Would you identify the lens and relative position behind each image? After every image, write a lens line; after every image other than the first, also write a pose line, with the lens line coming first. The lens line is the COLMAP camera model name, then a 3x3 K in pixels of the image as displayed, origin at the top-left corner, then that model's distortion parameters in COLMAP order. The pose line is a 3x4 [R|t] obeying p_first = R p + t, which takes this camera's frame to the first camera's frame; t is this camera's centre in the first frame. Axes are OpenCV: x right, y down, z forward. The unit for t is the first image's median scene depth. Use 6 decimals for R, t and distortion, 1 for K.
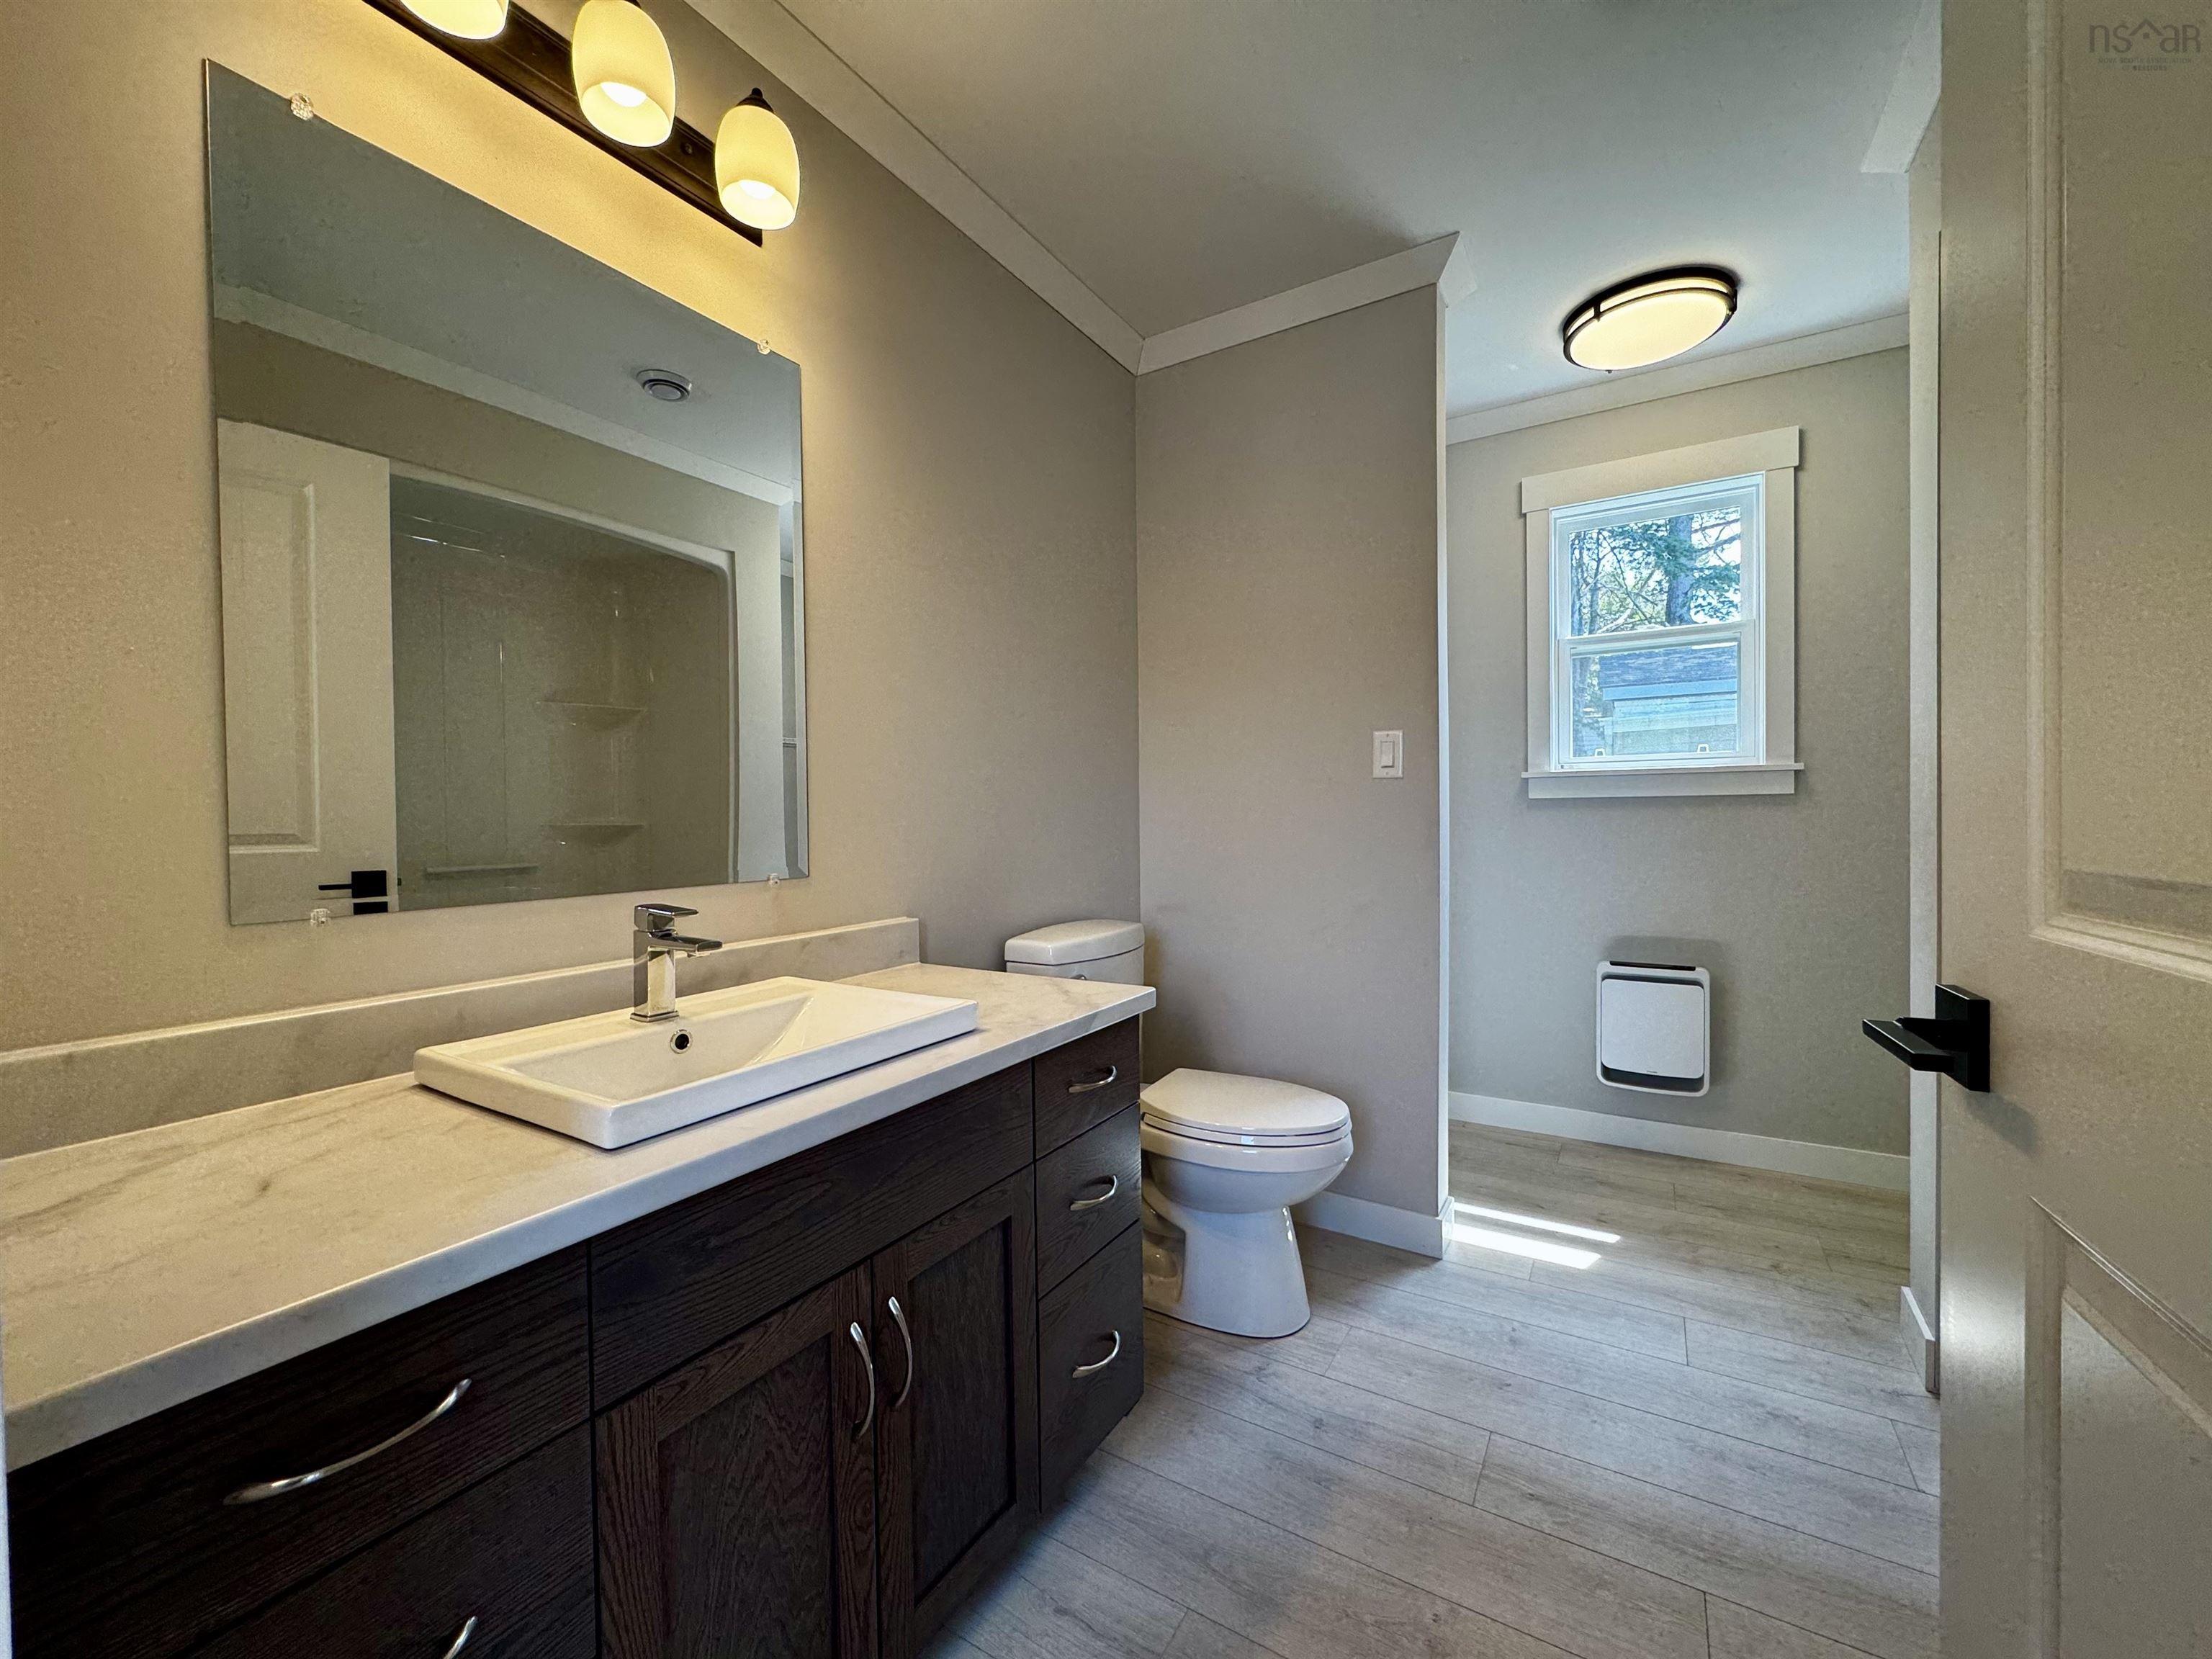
lens RADIAL K [[880.6, 0, 1104.7], [0, 880.6, 830.1], [0, 0, 1]] dist [-0.004203, 0.000399]
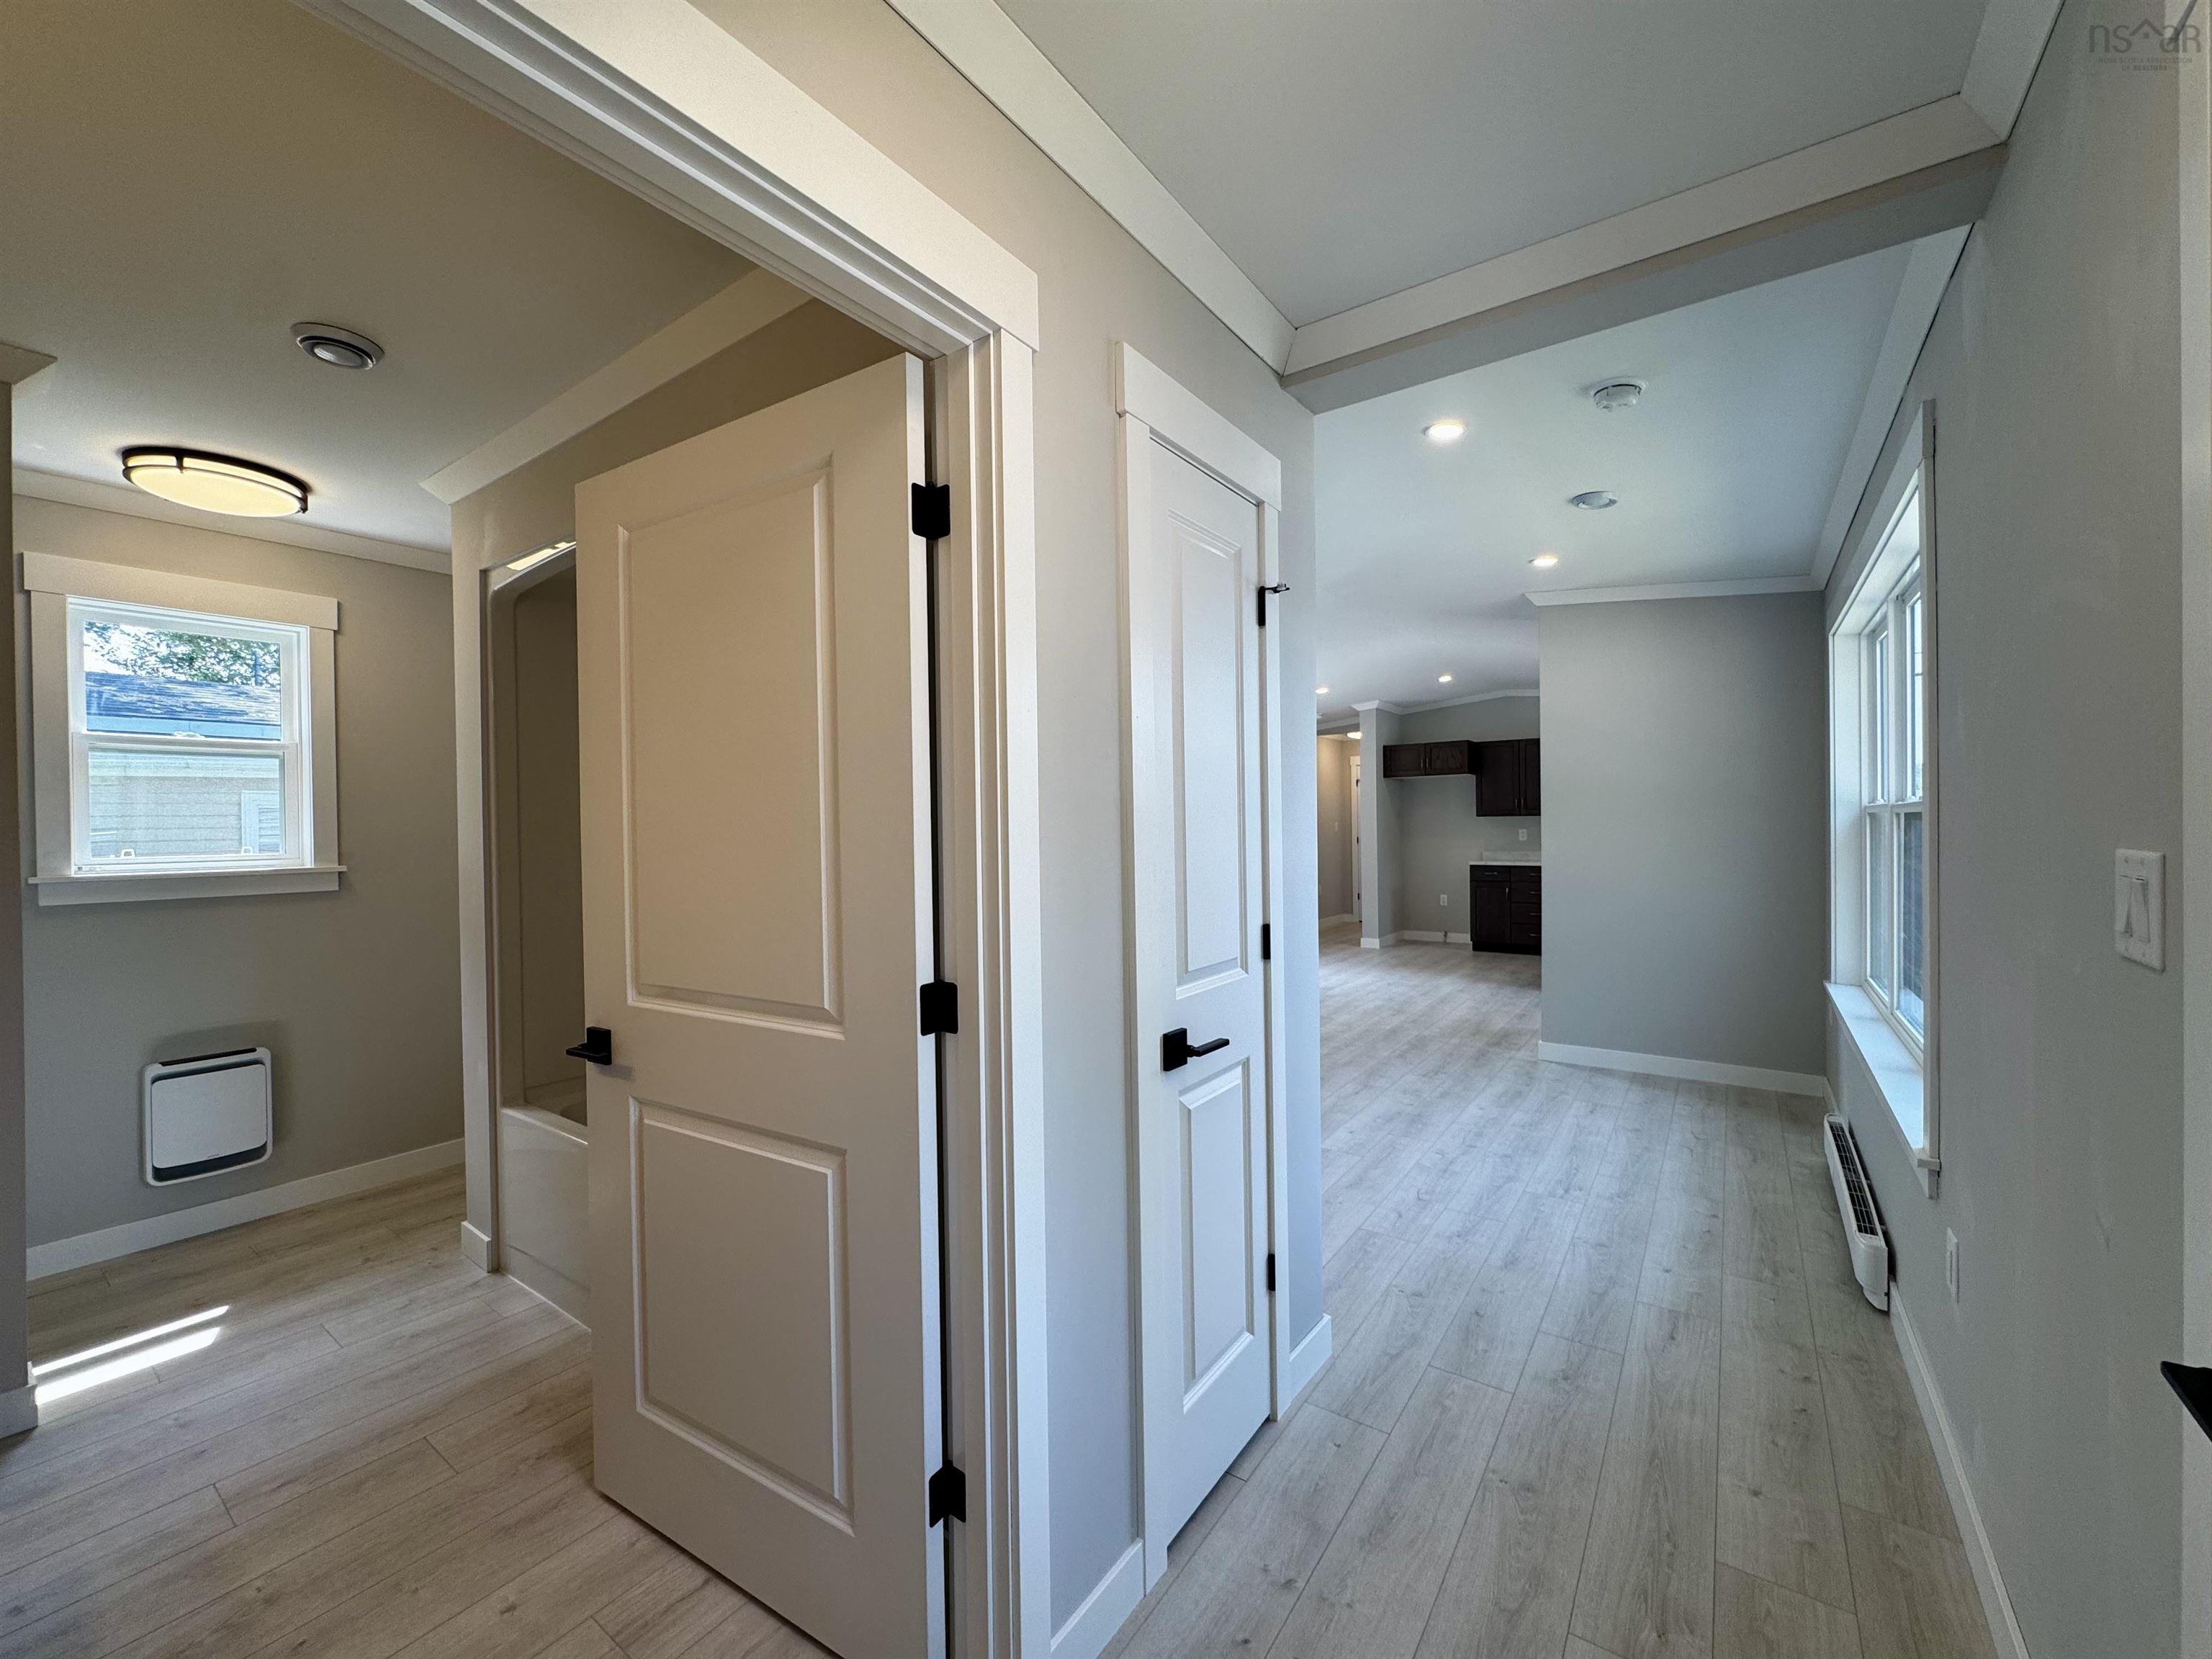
lens RADIAL K [[880.6, 0, 1104.7], [0, 880.6, 830.1], [0, 0, 1]] dist [-0.004203, 0.000399]
pose [[0.066410, 0.006131, 0.997774, -0.393825], [0.028109, 0.999573, -0.008013, -0.087397], [-0.997396, 0.028579, 0.066210, -0.175030]]
